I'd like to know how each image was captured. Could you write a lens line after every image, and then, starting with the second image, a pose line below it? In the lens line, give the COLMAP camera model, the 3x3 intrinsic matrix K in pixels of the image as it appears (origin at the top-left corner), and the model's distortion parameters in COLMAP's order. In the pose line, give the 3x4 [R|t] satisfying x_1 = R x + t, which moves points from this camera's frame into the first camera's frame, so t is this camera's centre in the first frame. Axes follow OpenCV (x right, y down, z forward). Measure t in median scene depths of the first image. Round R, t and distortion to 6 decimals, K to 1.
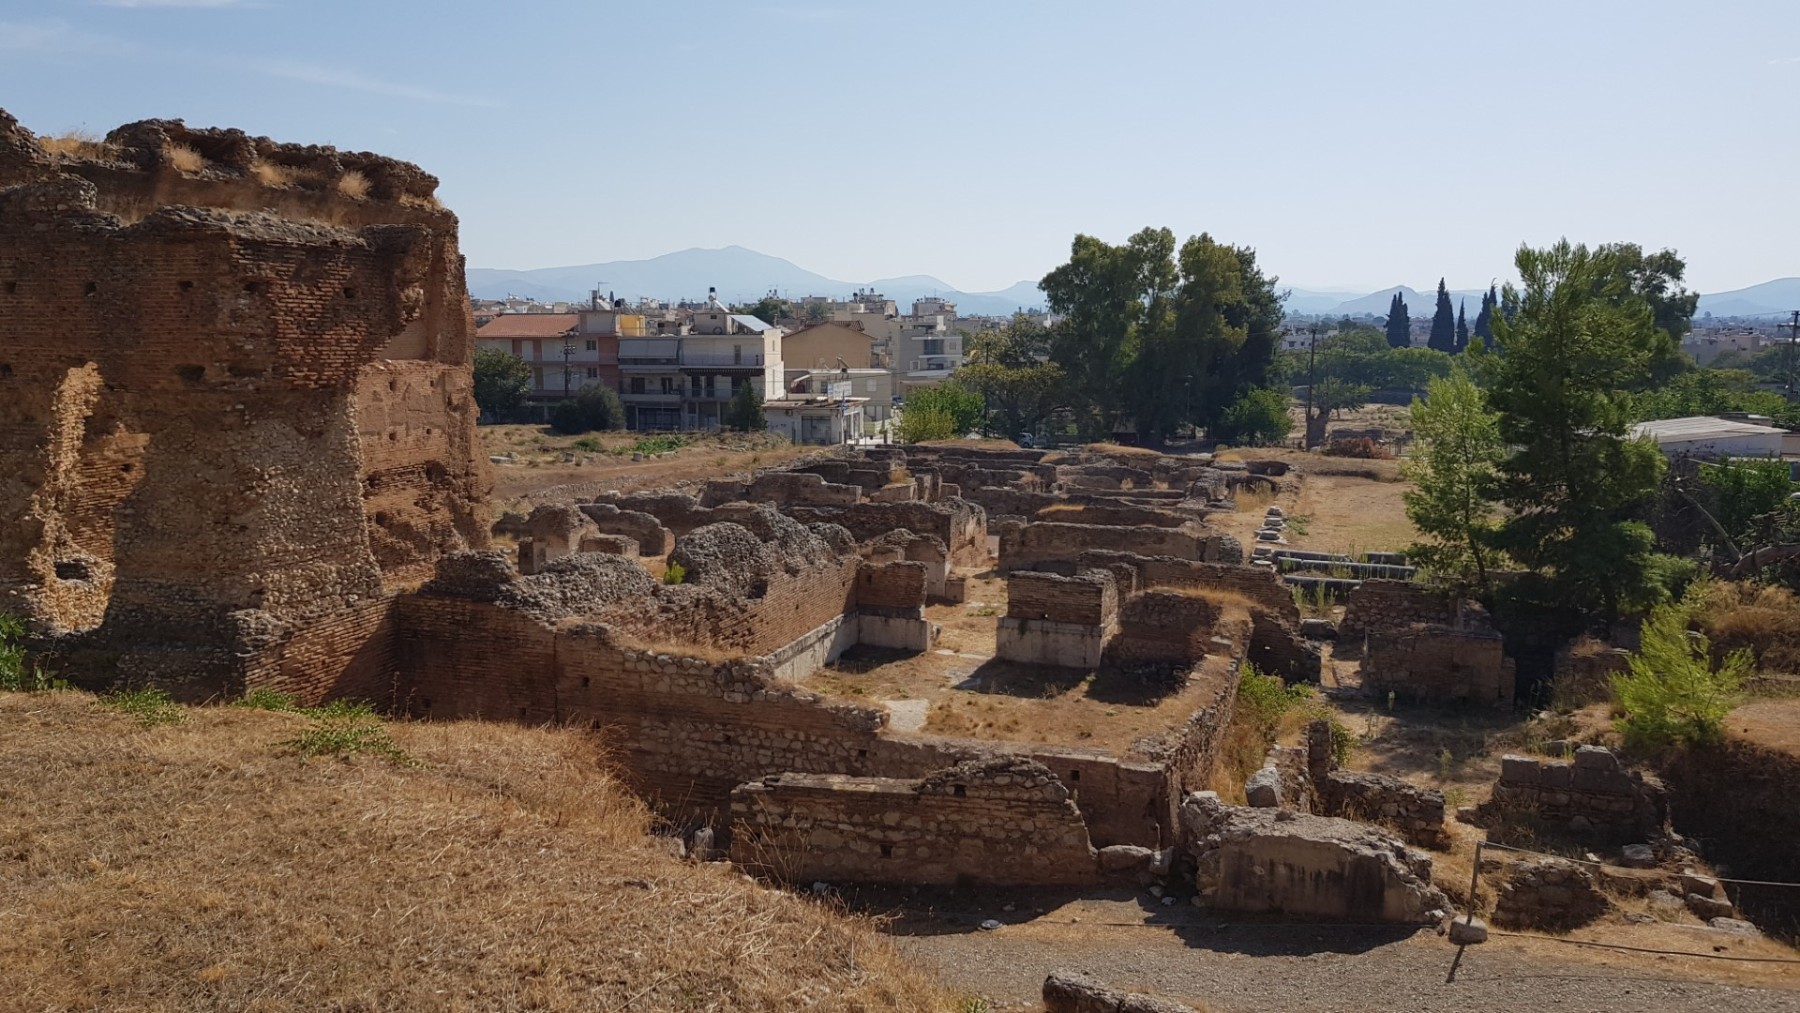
lens RADIAL K [[1280.4, 0, 896.7], [0, 1280.4, 502.1], [0, 0, 1]] dist [0.031752, -0.004848]
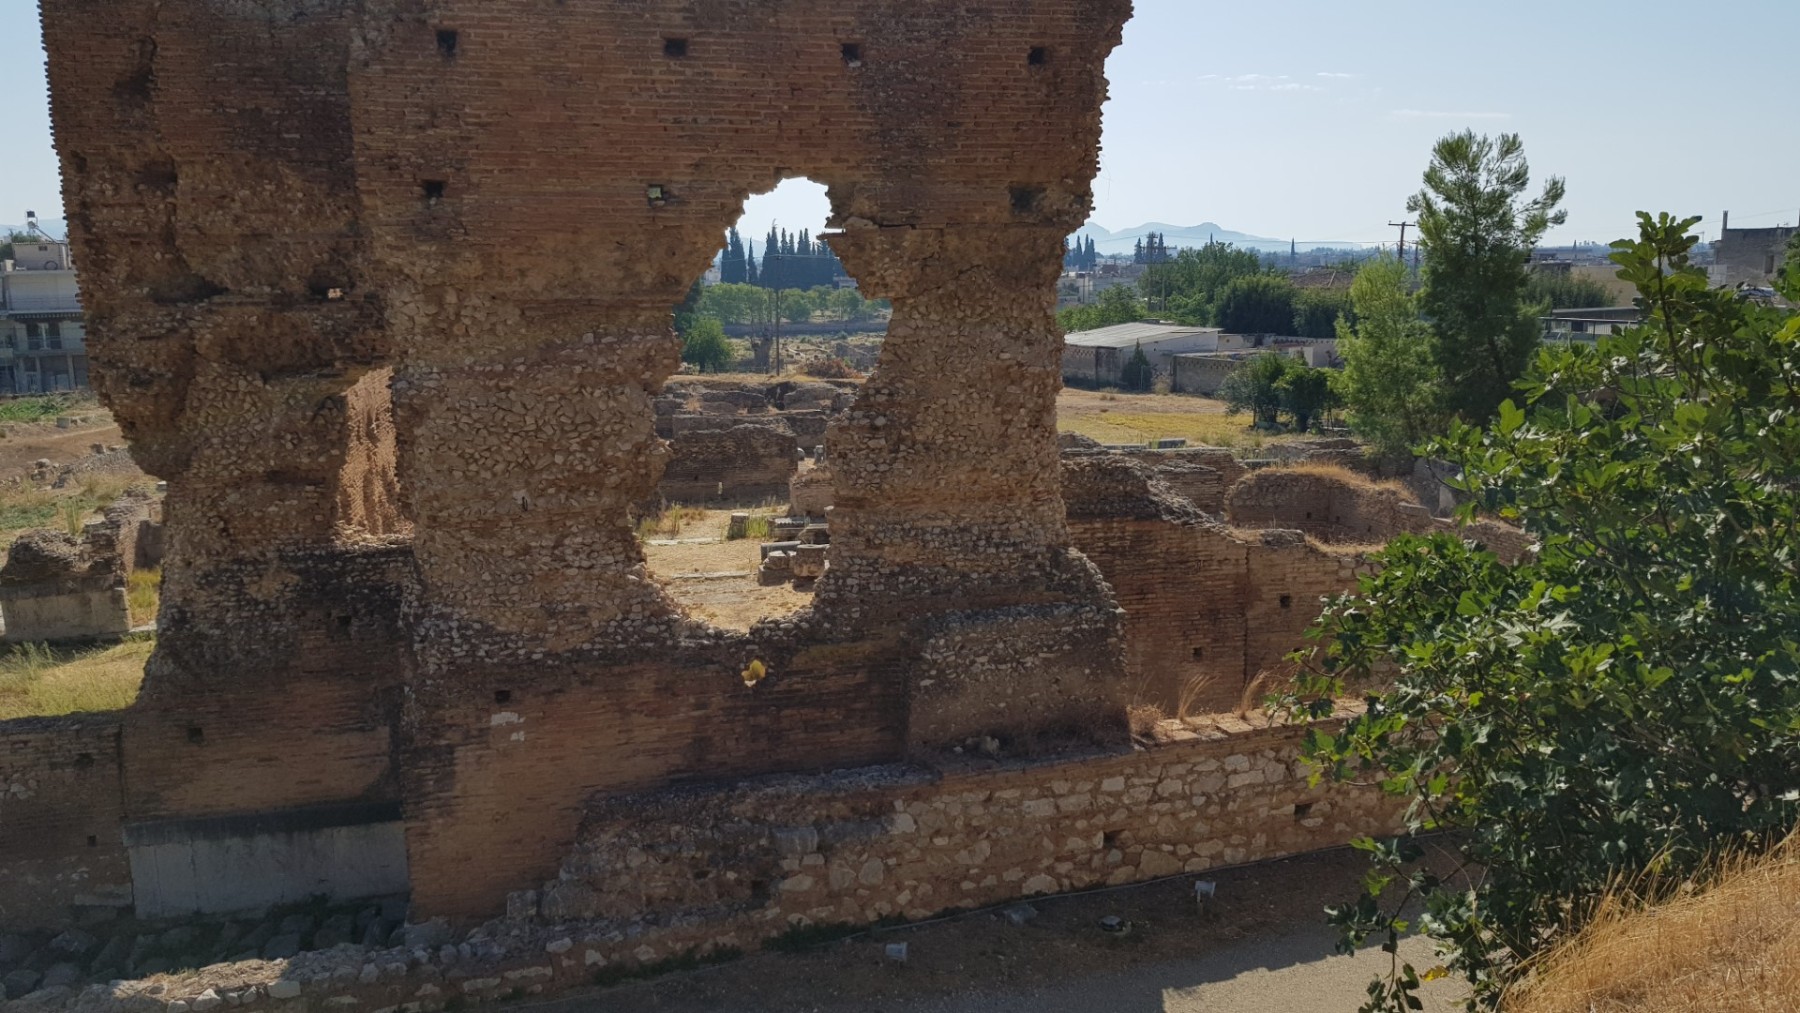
lens RADIAL K [[1280.4, 0, 899.9], [0, 1280.4, 507.3], [0, 0, 1]] dist [0.031752, -0.004848]
pose [[0.876094, -0.103080, 0.470993, -0.810680], [0.079127, 0.994373, 0.070440, 0.005258], [-0.475604, -0.024443, 0.879320, 0.400299]]
